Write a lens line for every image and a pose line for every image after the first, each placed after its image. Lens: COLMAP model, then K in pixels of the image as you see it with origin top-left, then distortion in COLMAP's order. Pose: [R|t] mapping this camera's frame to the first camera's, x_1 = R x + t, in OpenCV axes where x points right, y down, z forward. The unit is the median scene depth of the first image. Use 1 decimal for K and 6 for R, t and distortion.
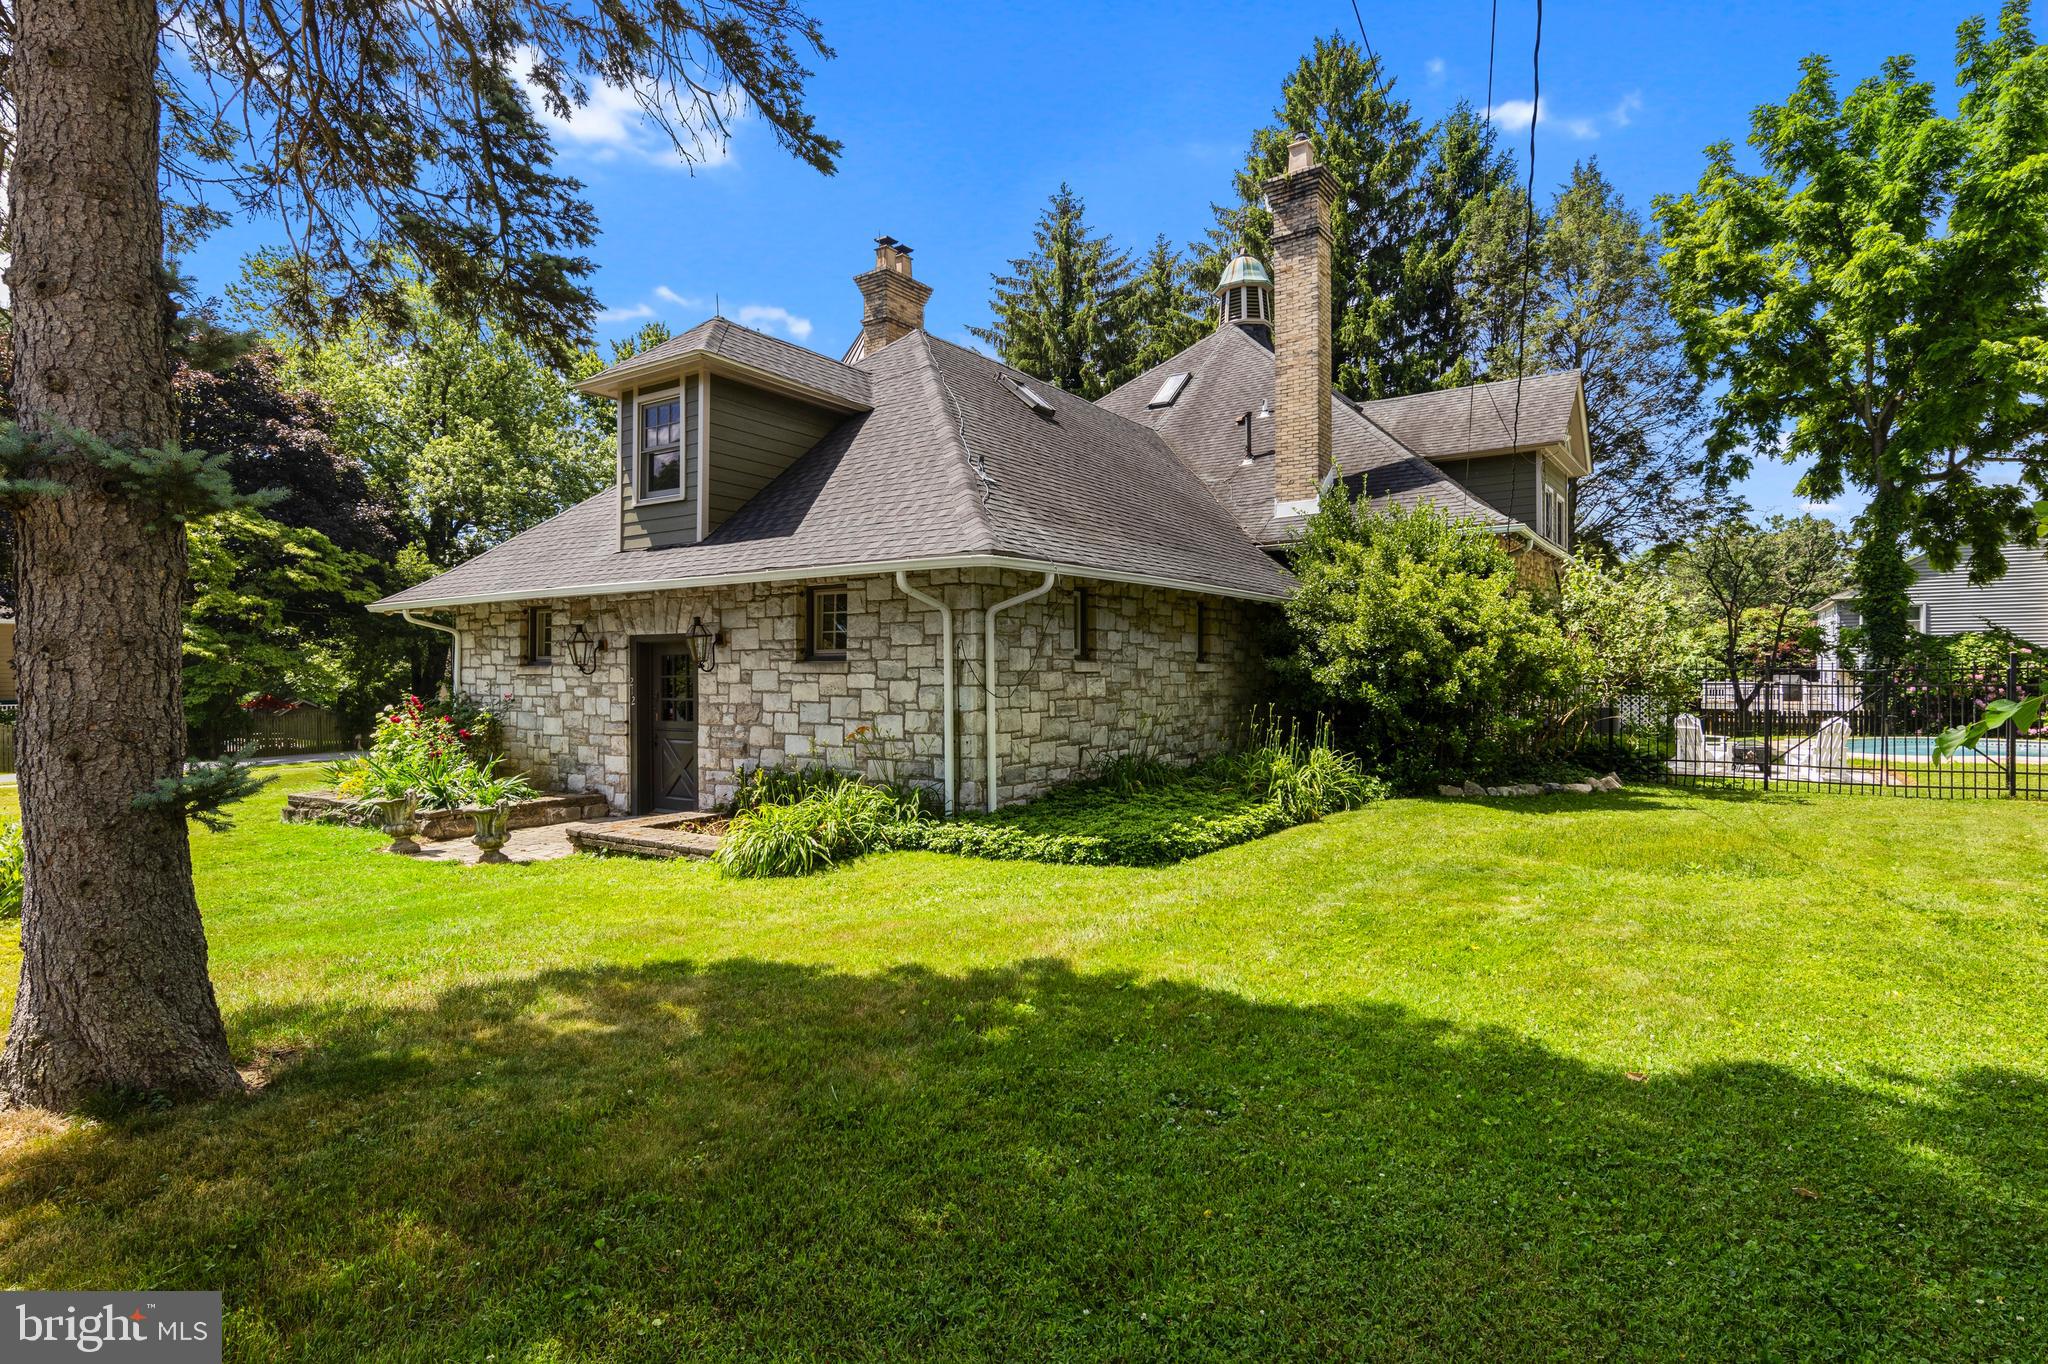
lens RADIAL K [[1074.8, 0, 1016.5], [0, 1074.8, 695.7], [0, 0, 1]] dist [0.009101, 0.000461]
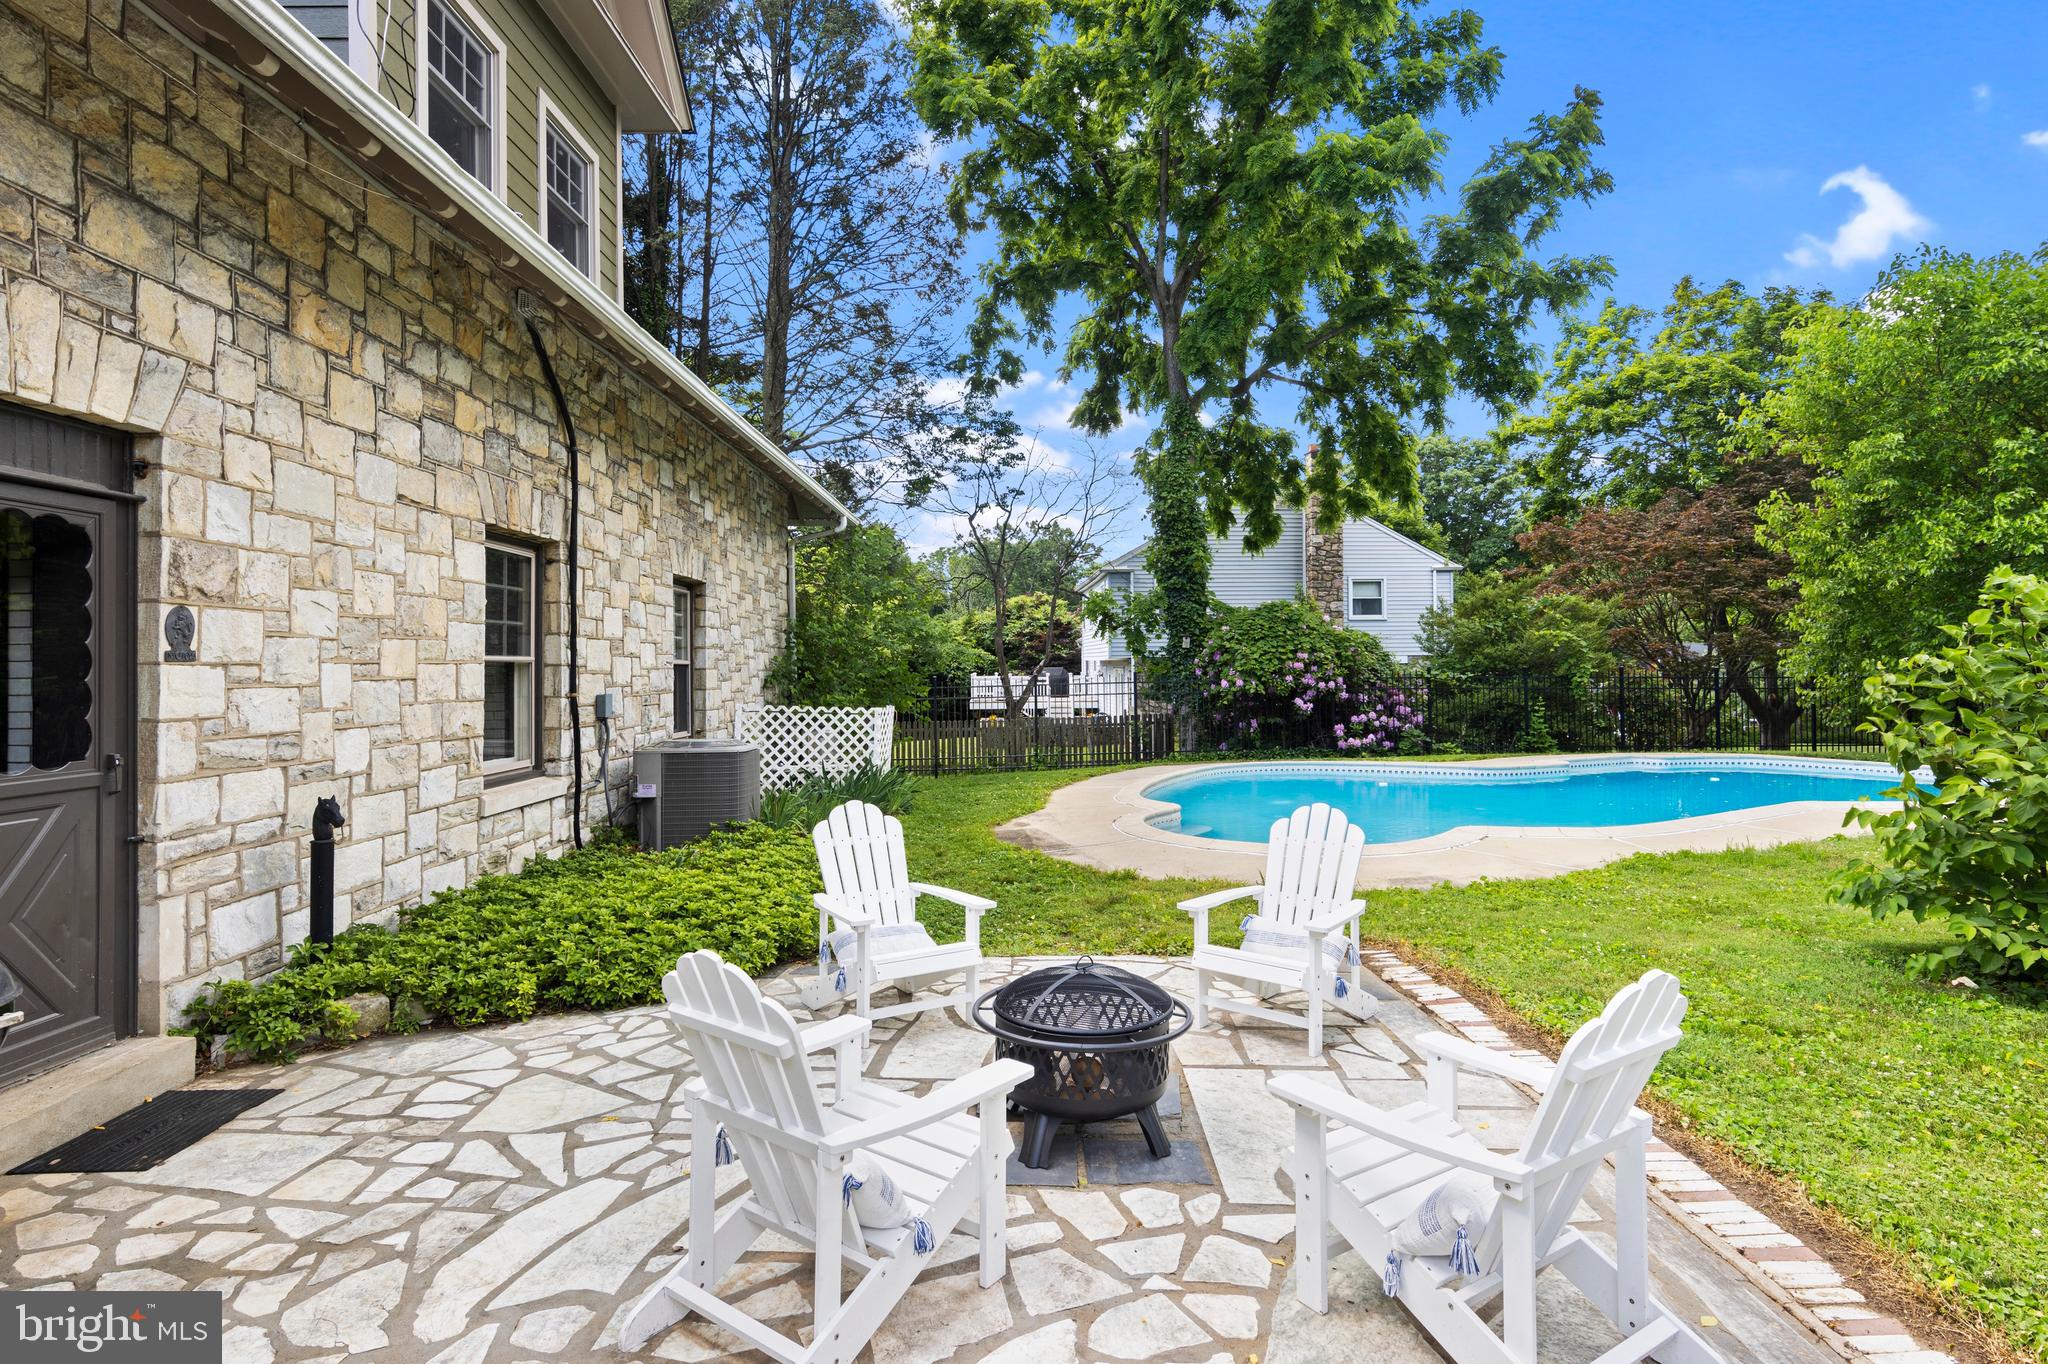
lens RADIAL K [[1051.1, 0, 1024.0], [0, 1051.1, 682.0], [0, 0, 1]] dist [0.002339, 0.000003]
pose [[0.819878, -0.004292, 0.572523, 0.515569], [0.007915, 0.999961, -0.003837, -0.009008], [-0.572484, 0.007677, 0.819880, 0.784556]]
